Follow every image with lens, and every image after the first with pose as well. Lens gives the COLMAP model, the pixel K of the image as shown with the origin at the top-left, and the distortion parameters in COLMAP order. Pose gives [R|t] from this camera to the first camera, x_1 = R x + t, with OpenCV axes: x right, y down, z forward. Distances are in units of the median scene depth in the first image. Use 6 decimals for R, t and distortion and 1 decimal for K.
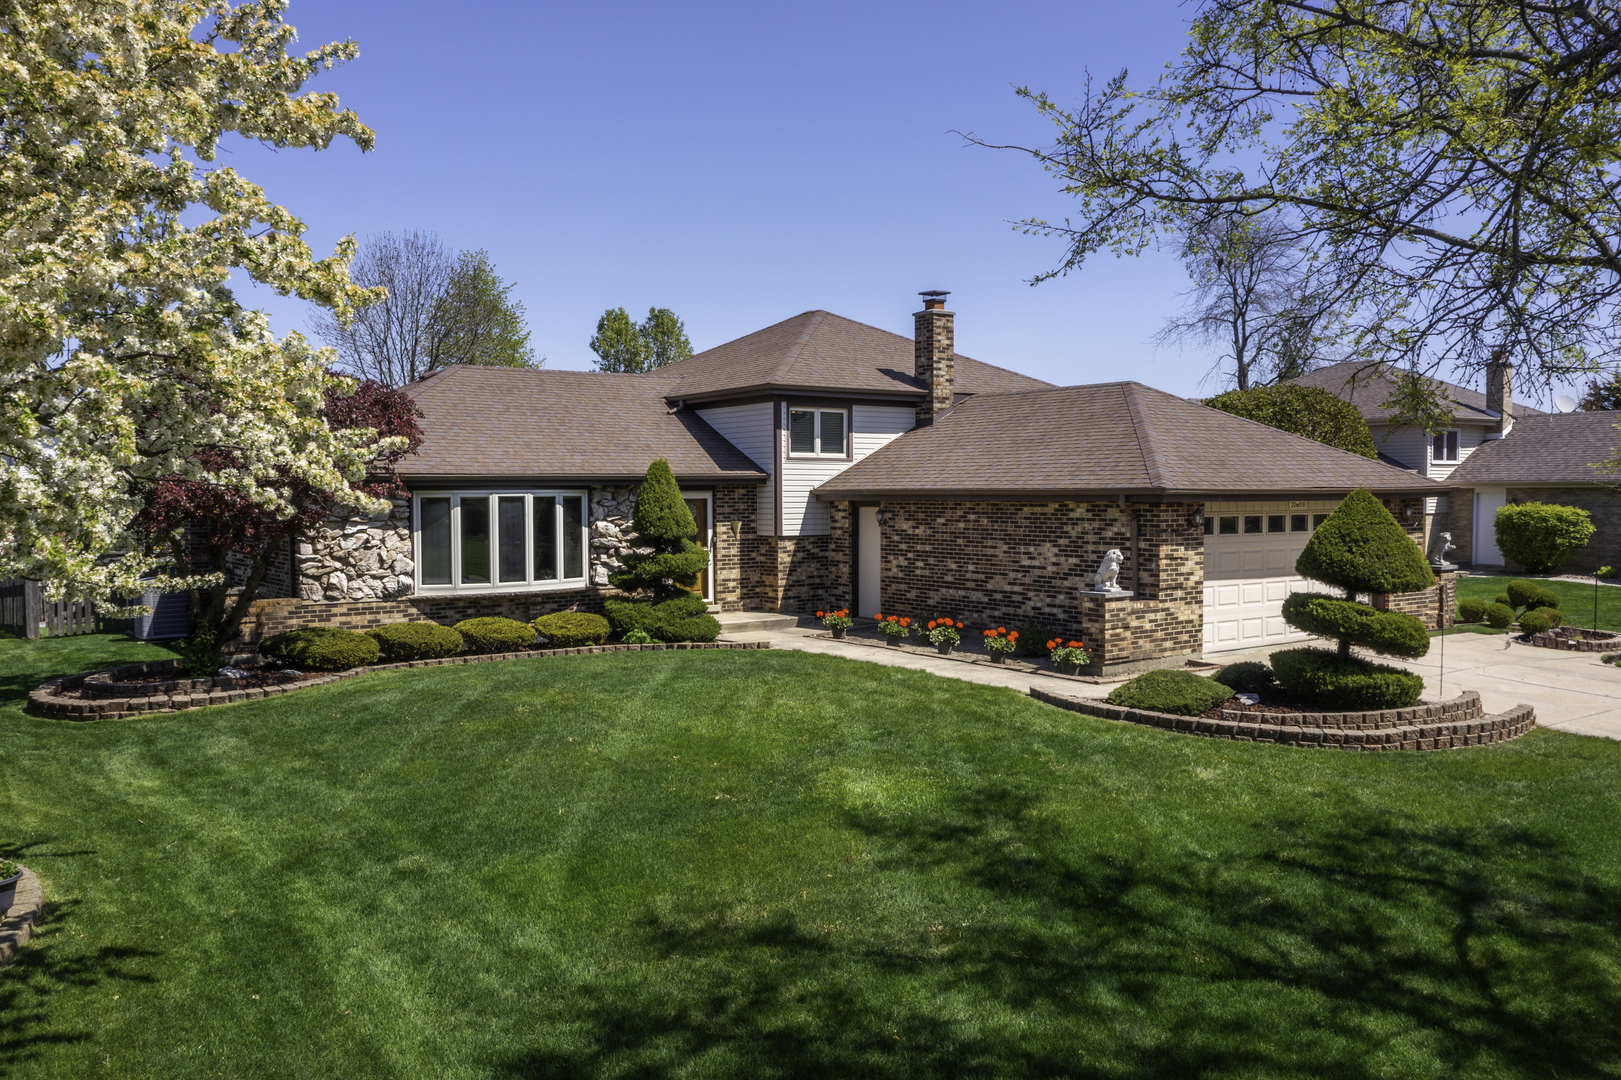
lens RADIAL K [[1298.3, 0, 810.5], [0, 1298.3, 540.0], [0, 0, 1]] dist [0.004720, 0.007222]
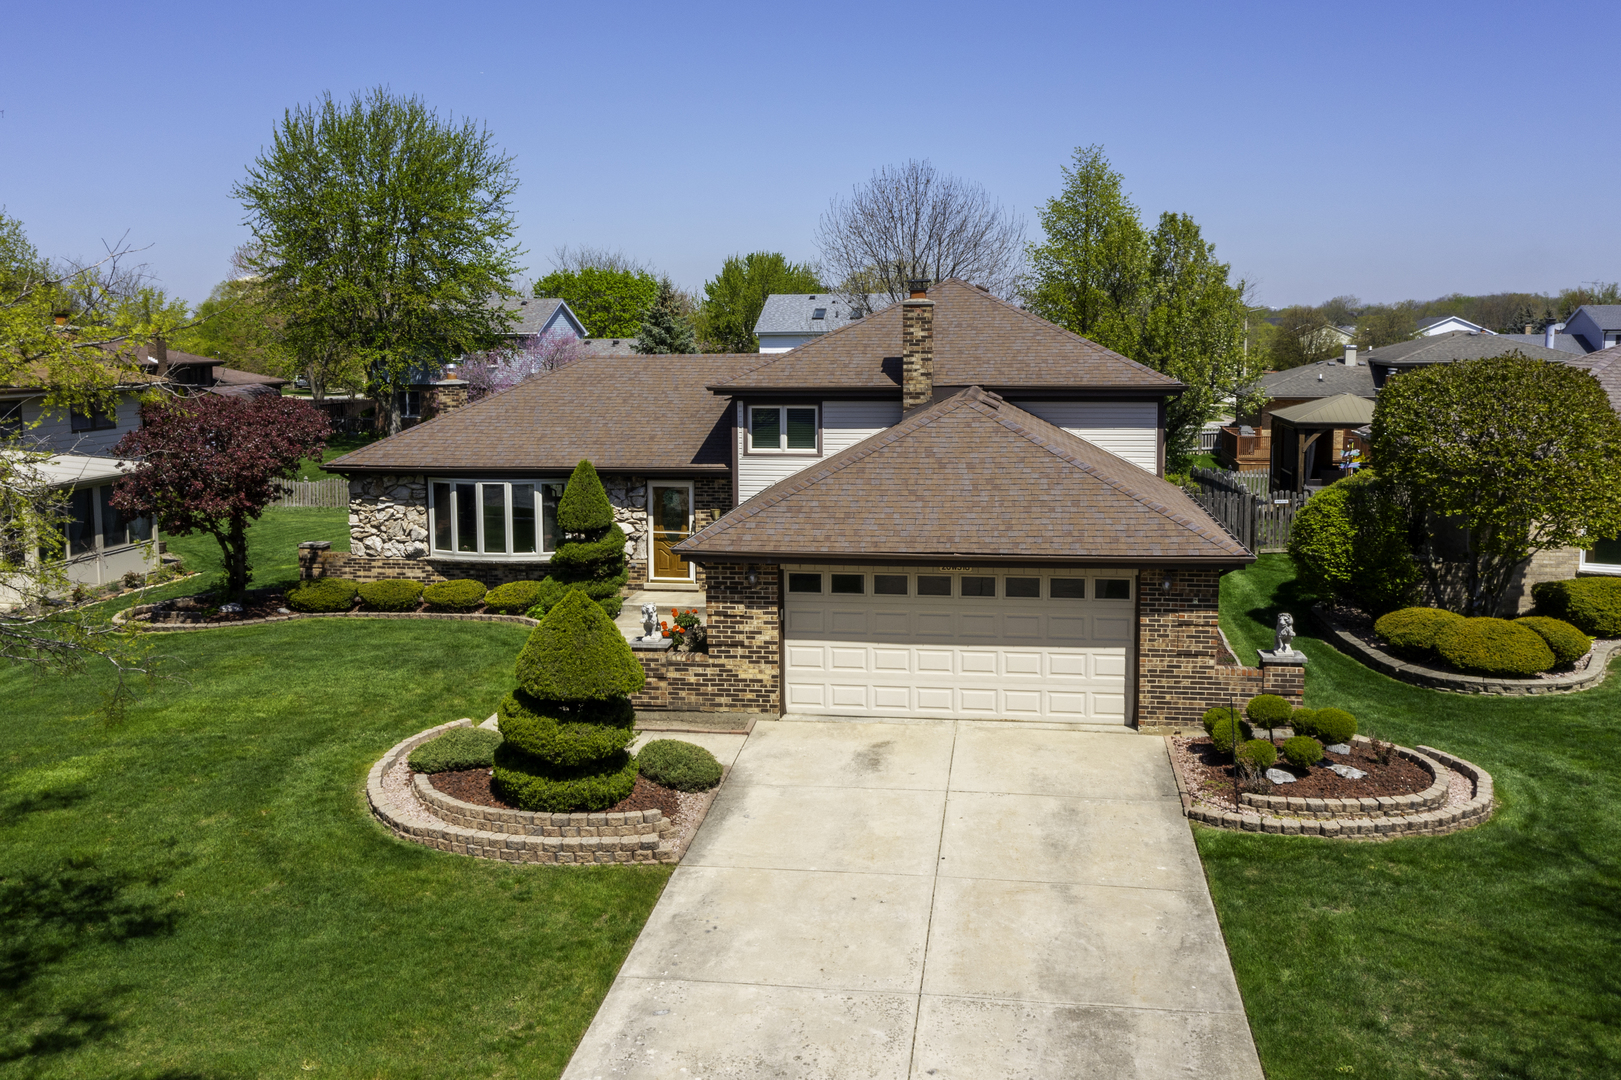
lens RADIAL K [[1425.3, 0, 807.7], [0, 1425.3, 489.7], [0, 0, 1]] dist [0.003594, 0.008913]
pose [[0.711863, 0.078127, -0.697959, 0.962016], [-0.022810, 0.995841, 0.088206, -0.159863], [0.701947, -0.046870, 0.710685, 0.249103]]
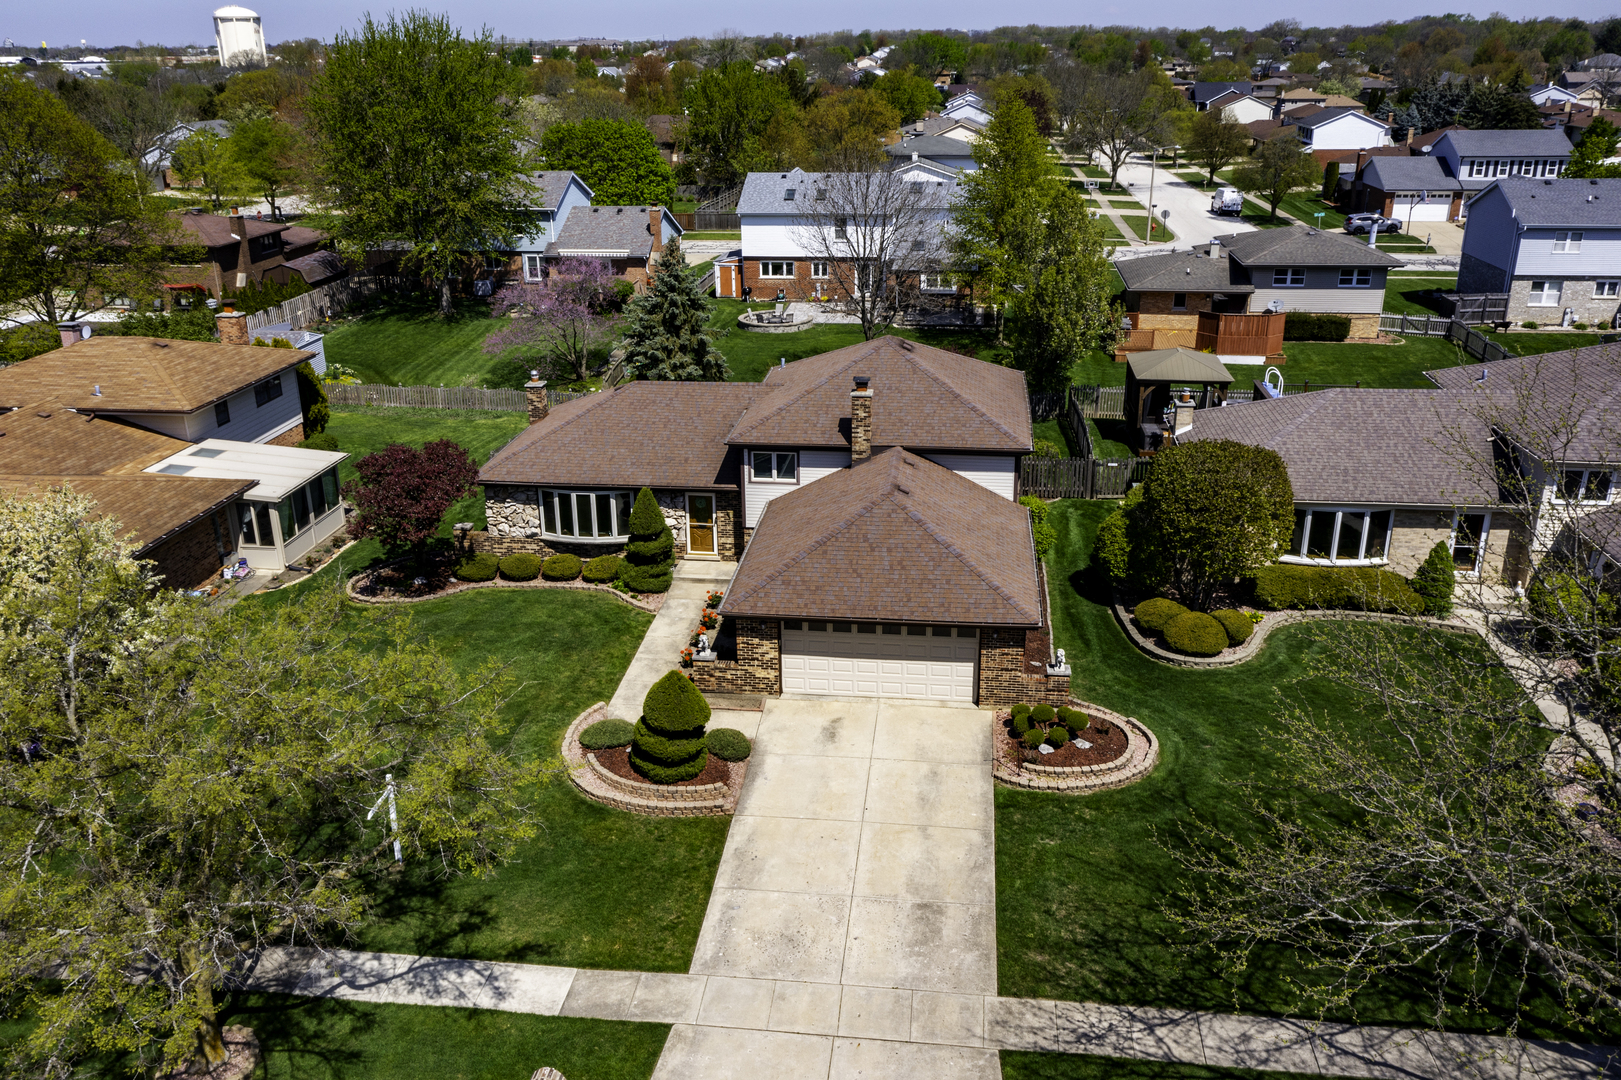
lens RADIAL K [[1298.3, 0, 810.5], [0, 1298.3, 540.0], [0, 0, 1]] dist [0.004720, 0.007222]
pose [[0.730504, 0.242181, -0.638523, 1.265682], [-0.019196, 0.941918, 0.335293, -0.626544], [0.682638, -0.232676, 0.692724, -0.098230]]
